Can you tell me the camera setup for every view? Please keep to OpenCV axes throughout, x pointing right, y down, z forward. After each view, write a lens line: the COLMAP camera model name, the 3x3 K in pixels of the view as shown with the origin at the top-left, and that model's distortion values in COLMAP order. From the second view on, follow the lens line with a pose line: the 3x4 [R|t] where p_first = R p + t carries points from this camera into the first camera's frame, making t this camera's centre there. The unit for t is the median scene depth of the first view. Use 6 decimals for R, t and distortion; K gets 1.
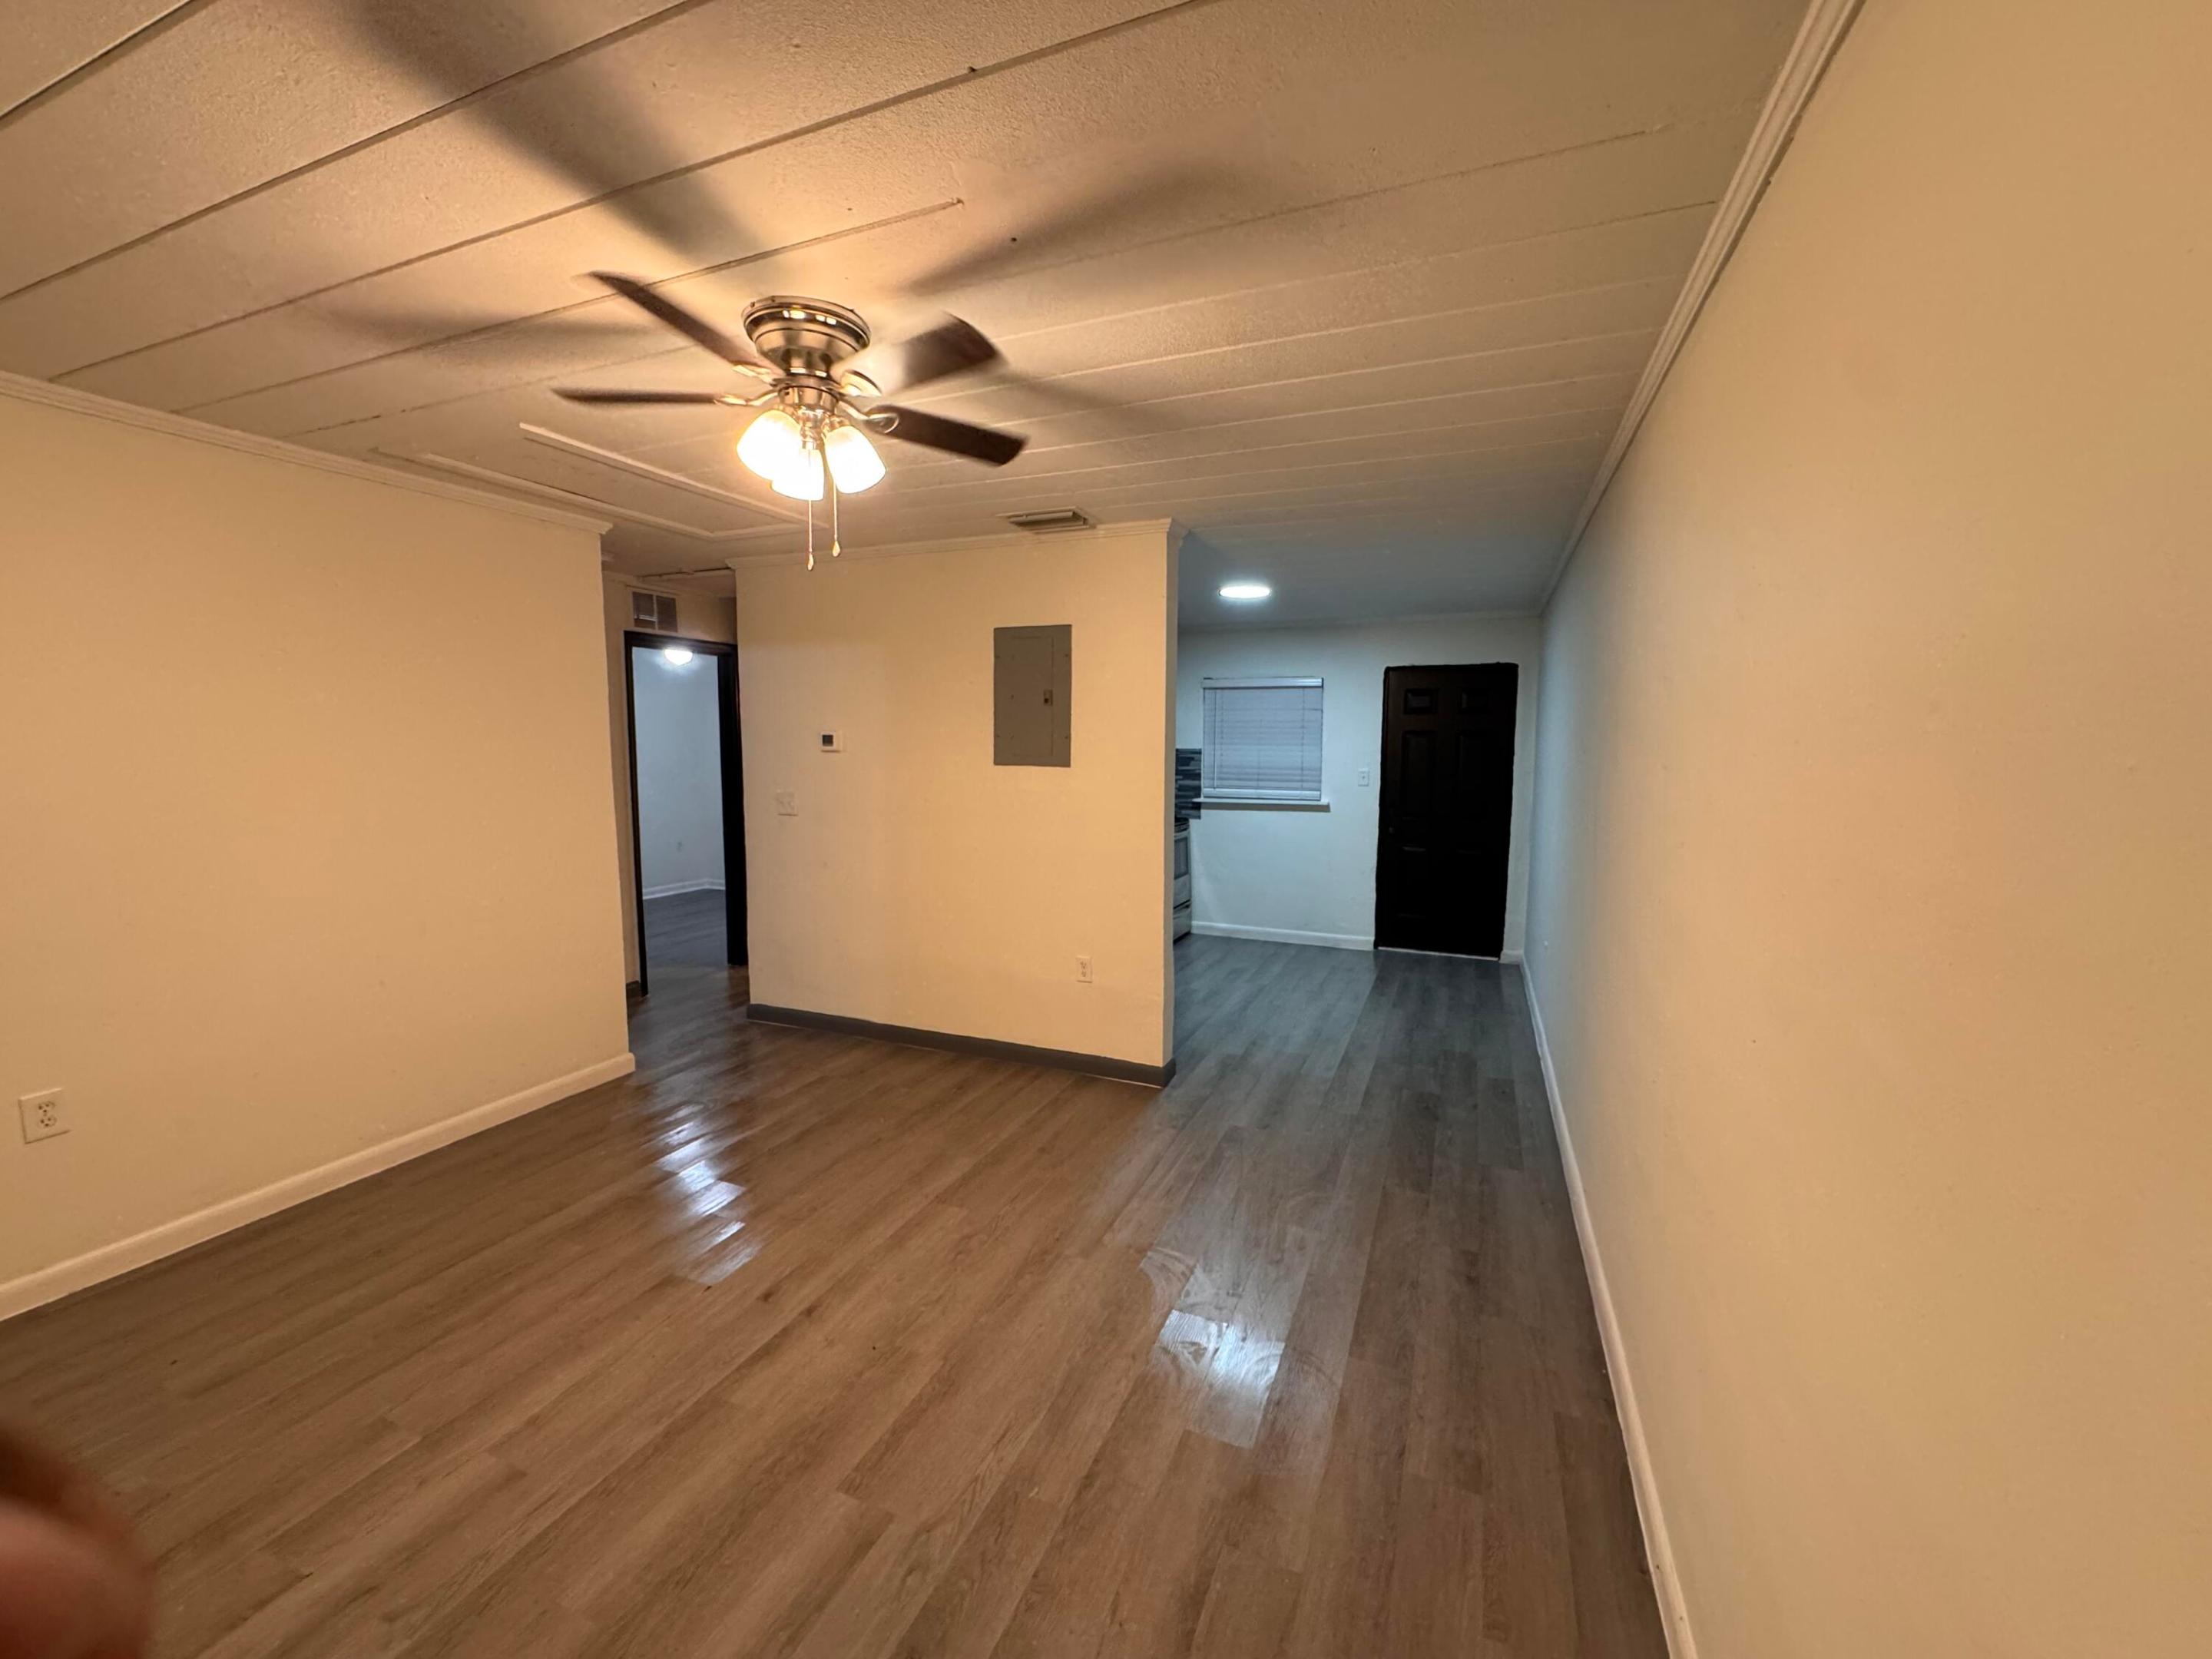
lens RADIAL K [[877.8, 0, 1104.5], [0, 877.8, 823.8], [0, 0, 1]] dist [-0.001514, 0.000385]
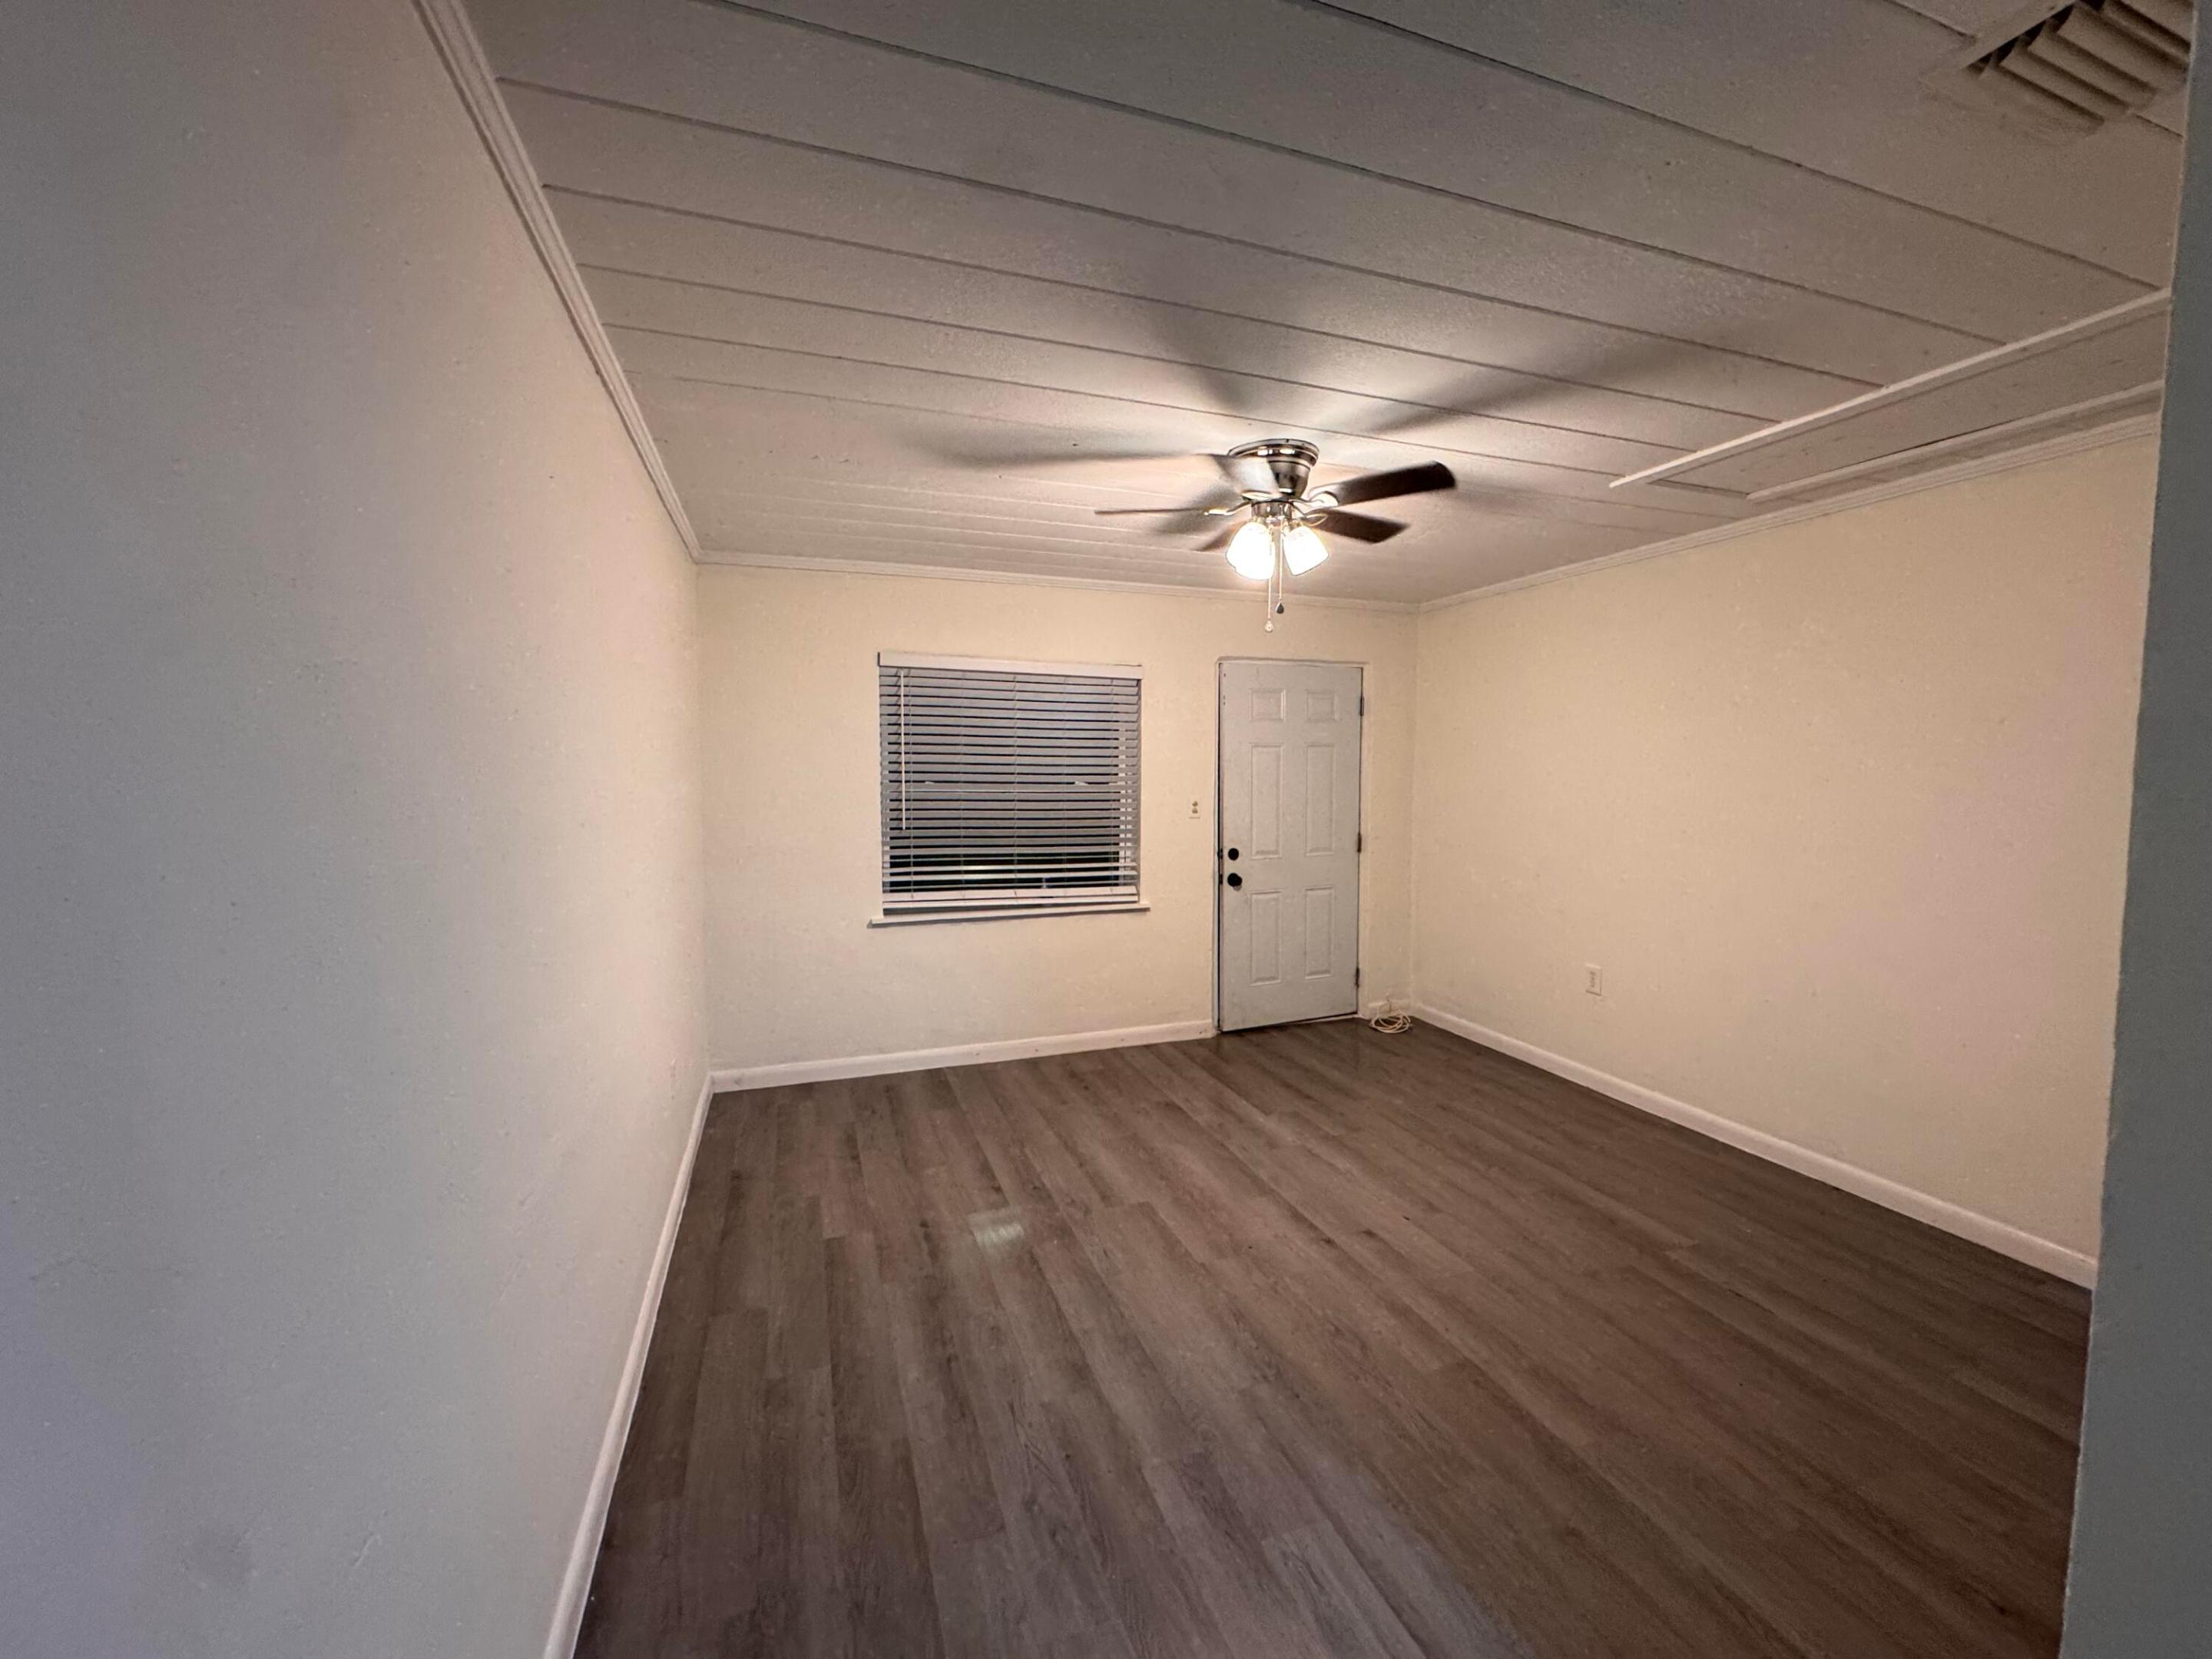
lens RADIAL K [[877.8, 0, 1104.5], [0, 877.8, 823.8], [0, 0, 1]] dist [-0.001514, 0.000385]
pose [[-0.741502, 0.038789, -0.669829, 0.266062], [-0.068140, 0.988812, 0.132692, -0.055089], [0.667482, 0.144033, -0.730563, 0.641254]]
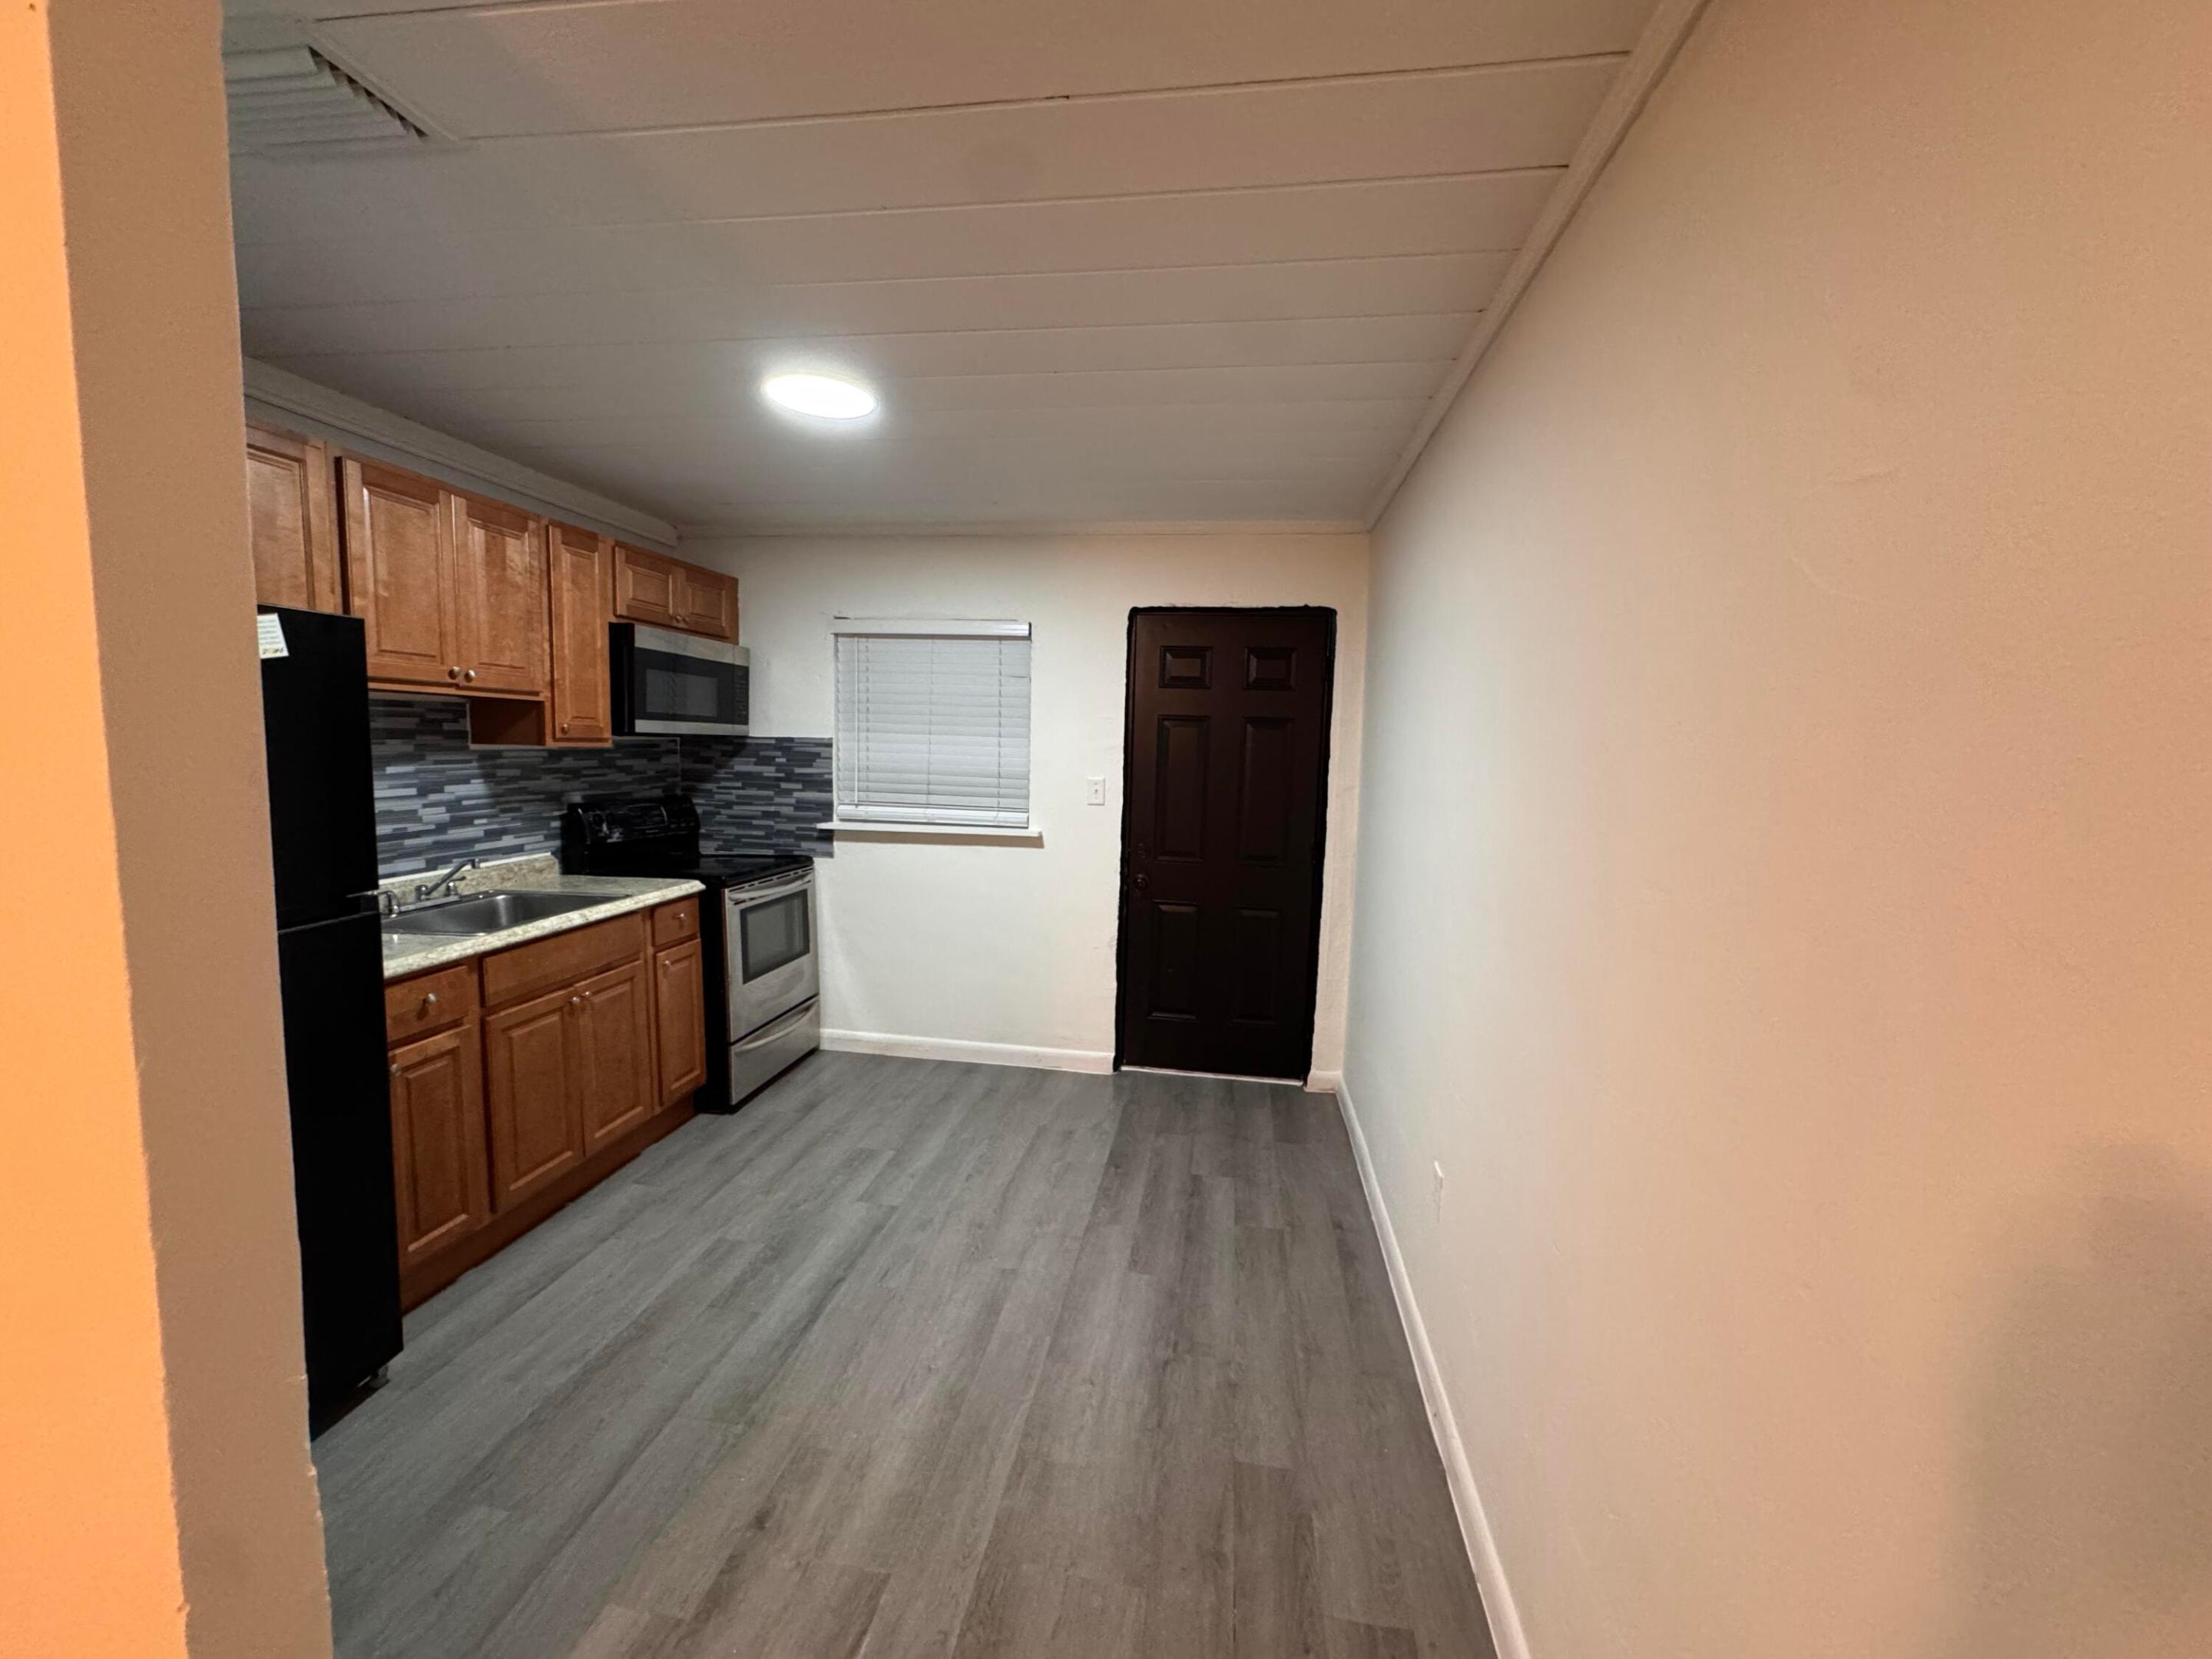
lens RADIAL K [[877.8, 0, 1104.5], [0, 877.8, 823.8], [0, 0, 1]] dist [-0.001514, 0.000385]
pose [[0.969332, -0.003087, 0.245735, 0.170489], [0.001322, 0.999972, 0.007350, -0.038834], [-0.245751, -0.006800, 0.969309, 0.462924]]
